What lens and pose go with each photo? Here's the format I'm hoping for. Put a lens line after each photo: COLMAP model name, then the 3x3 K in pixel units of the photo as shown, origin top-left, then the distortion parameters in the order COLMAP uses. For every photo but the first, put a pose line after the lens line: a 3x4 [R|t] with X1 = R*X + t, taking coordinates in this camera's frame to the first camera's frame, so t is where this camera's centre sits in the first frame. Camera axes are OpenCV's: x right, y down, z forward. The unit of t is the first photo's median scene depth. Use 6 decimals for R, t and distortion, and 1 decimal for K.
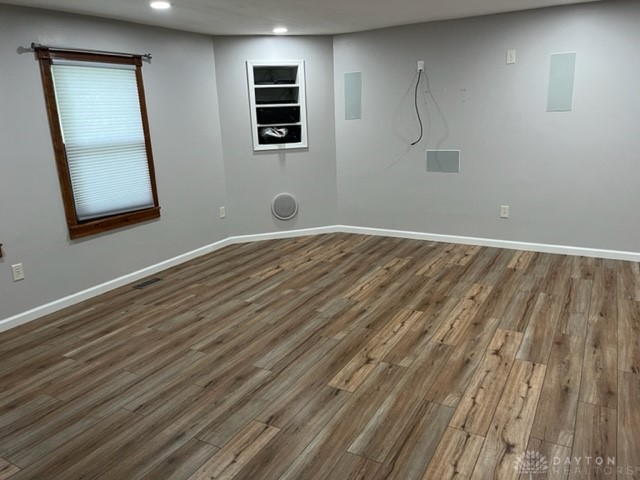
lens RADIAL K [[494.3, 0, 318.9], [0, 494.3, 233.7], [0, 0, 1]] dist [0.041270, -0.037727]
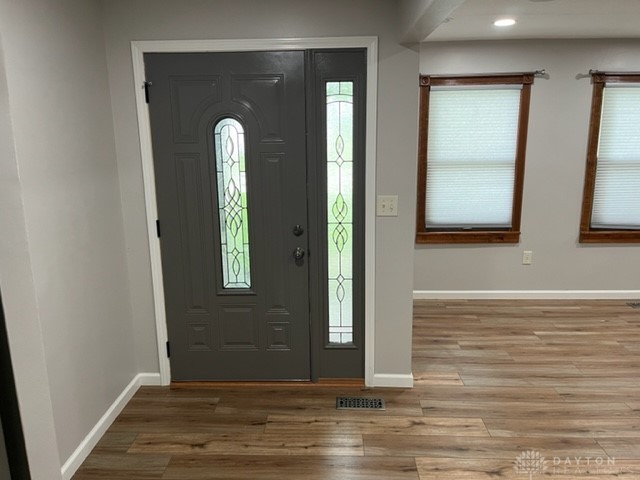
lens RADIAL K [[494.3, 0, 319.5], [0, 494.3, 240.3], [0, 0, 1]] dist [0.041270, -0.037727]
pose [[0.484210, 0.224812, -0.845577, 0.191678], [-0.224037, 0.966065, 0.128553, -0.007949], [0.845783, 0.127194, 0.518144, -0.082140]]
